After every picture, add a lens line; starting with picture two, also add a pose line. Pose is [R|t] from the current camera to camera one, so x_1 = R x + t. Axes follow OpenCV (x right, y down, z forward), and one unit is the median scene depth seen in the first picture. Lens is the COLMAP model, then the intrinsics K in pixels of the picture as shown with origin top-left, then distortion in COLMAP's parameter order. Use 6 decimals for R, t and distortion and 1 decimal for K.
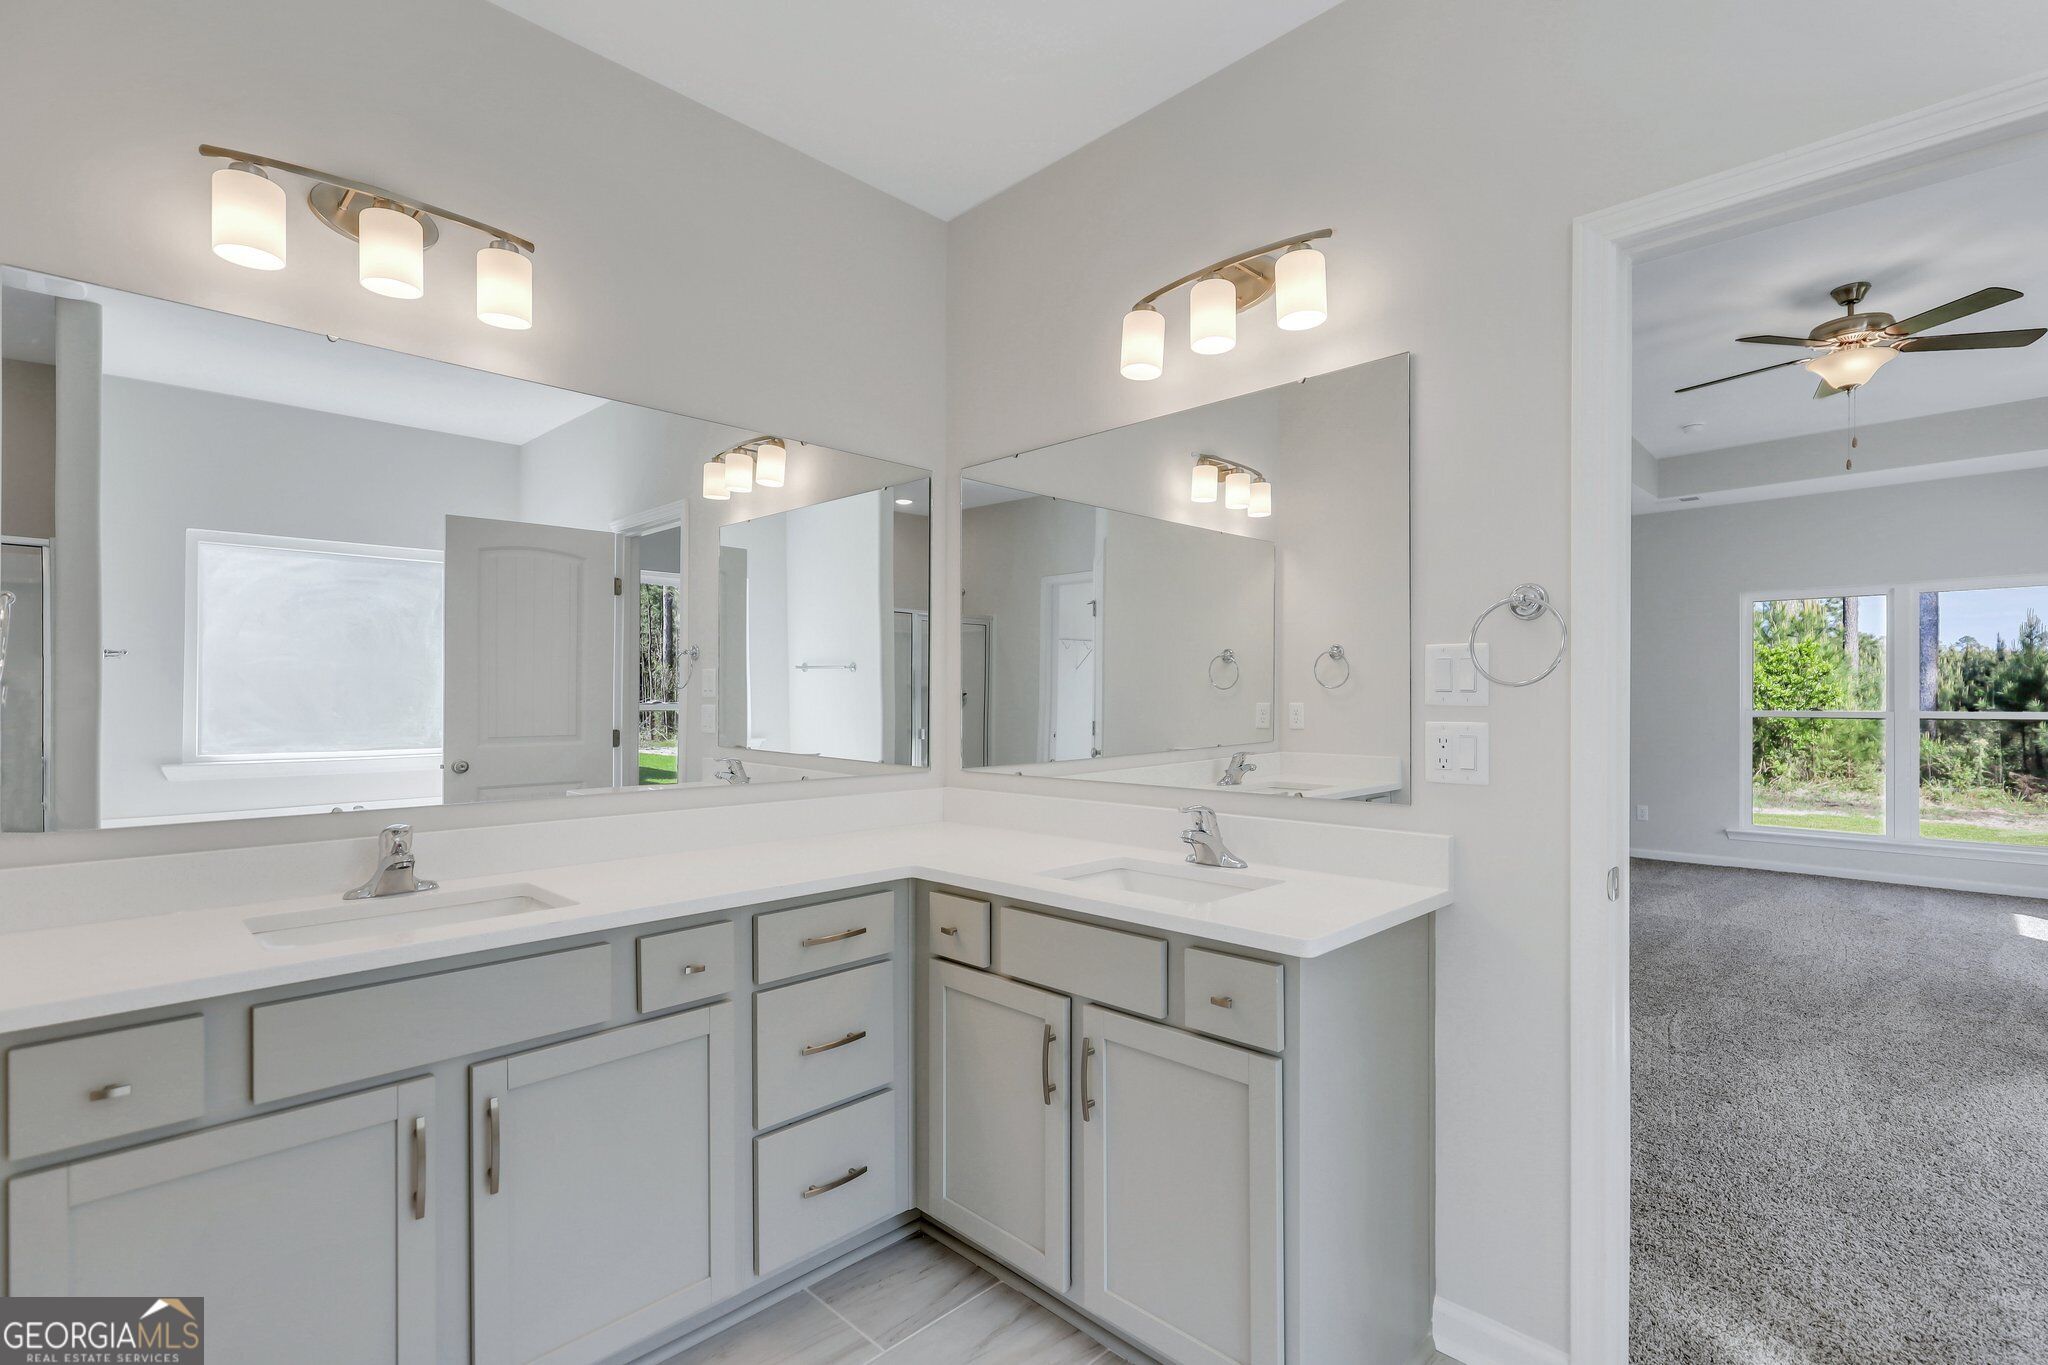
lens RADIAL K [[948.4, 0, 1020.6], [0, 948.4, 684.5], [0, 0, 1]] dist [0.005232, 0.001364]
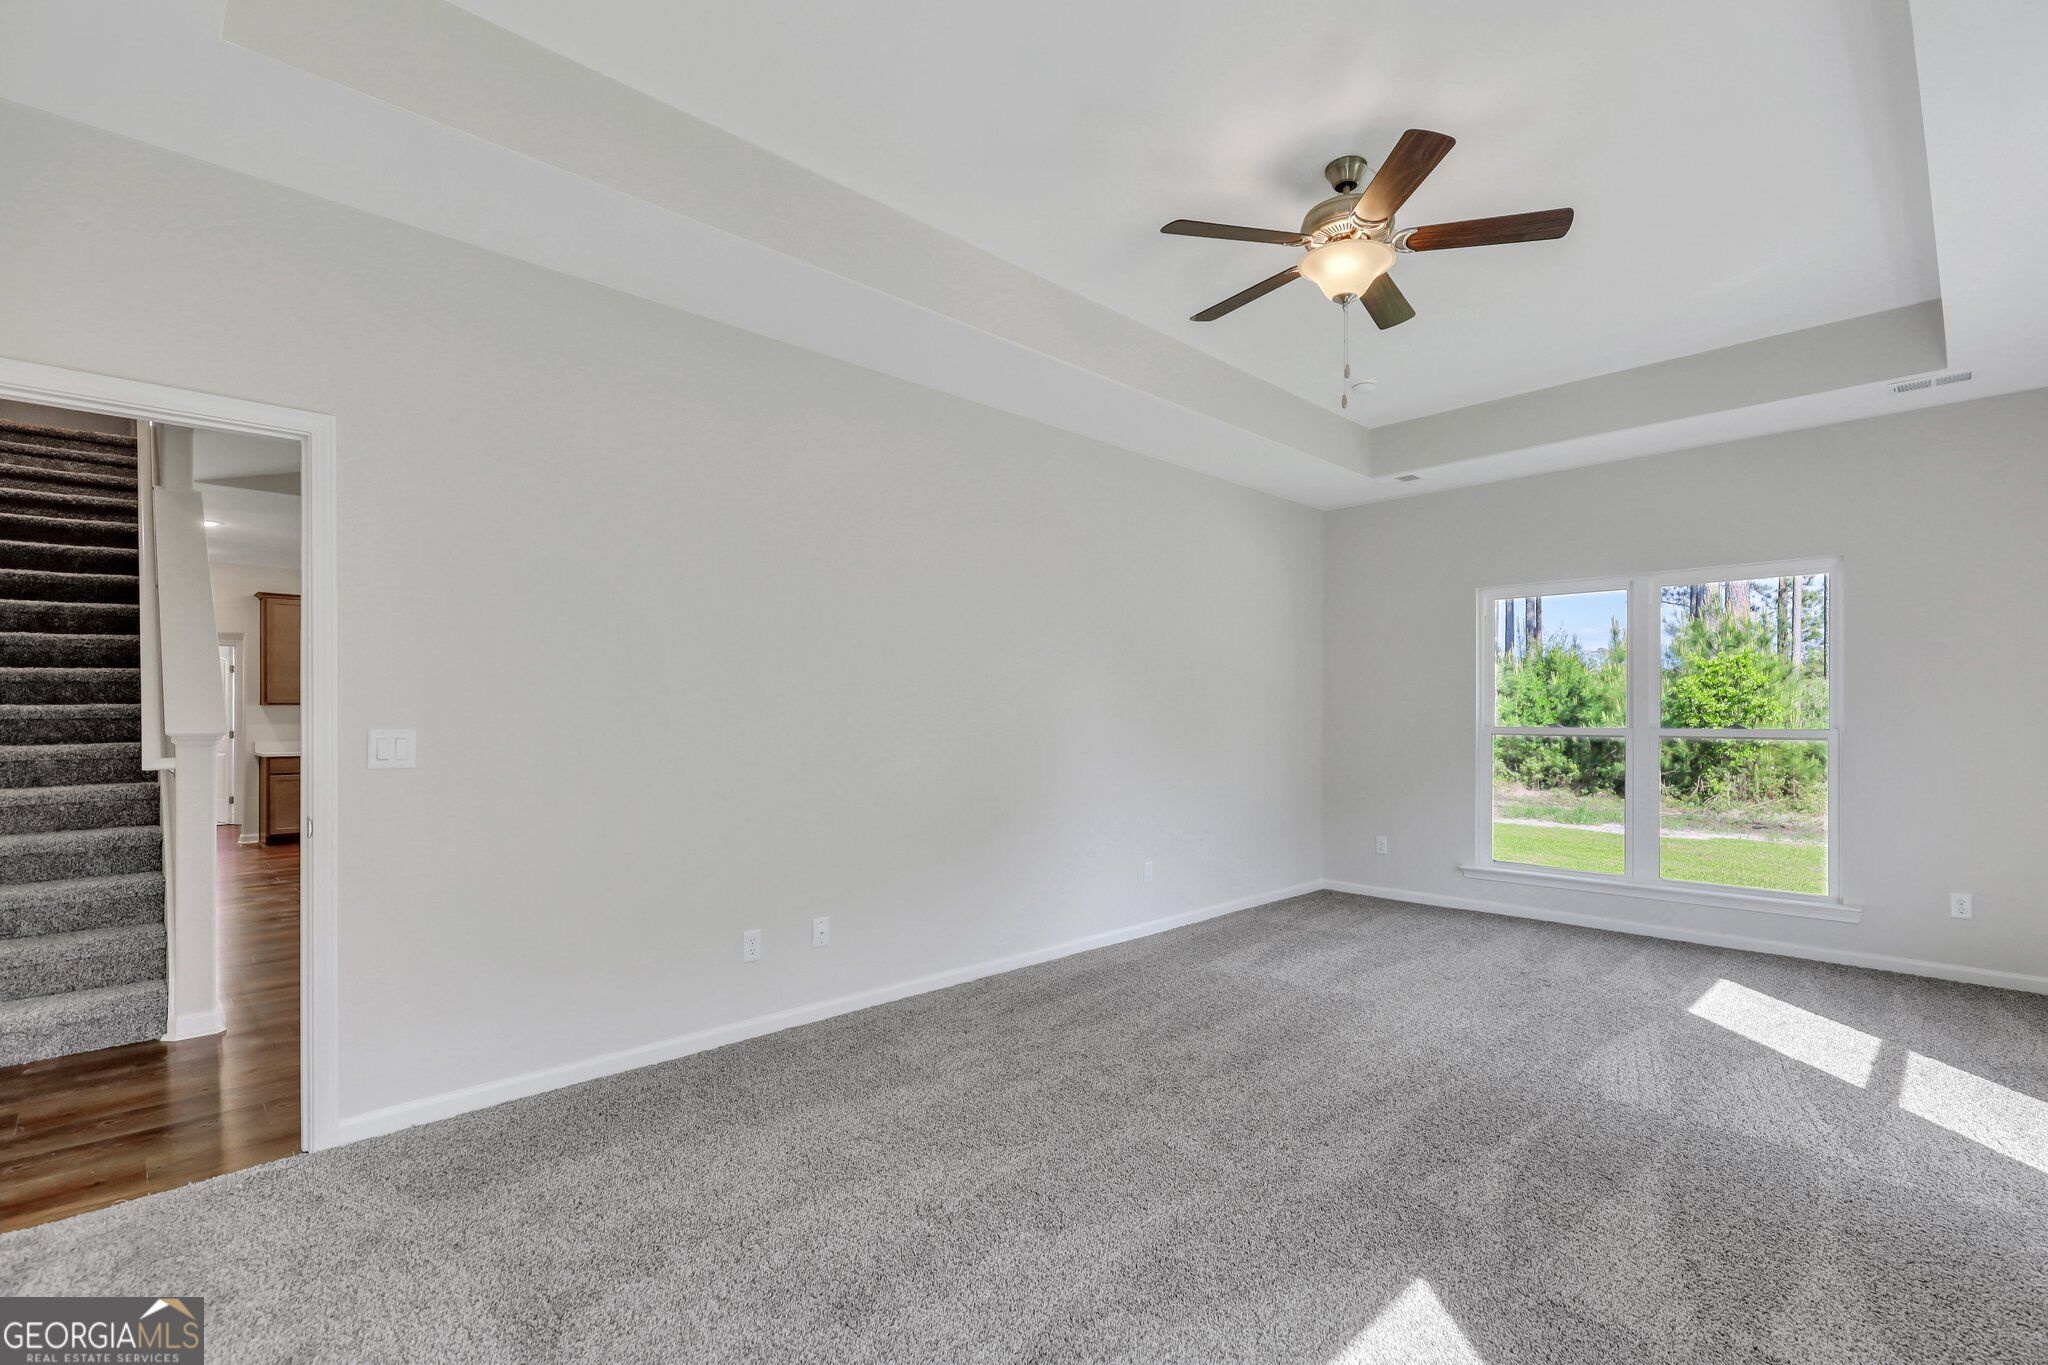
lens RADIAL K [[948.4, 0, 1025.2], [0, 948.4, 693.1], [0, 0, 1]] dist [0.005232, 0.001364]
pose [[0.999914, 0.002078, -0.012975, 0.129567], [-0.002141, 0.999986, -0.004820, 0.000846], [0.012965, 0.004847, 0.999904, 0.051836]]
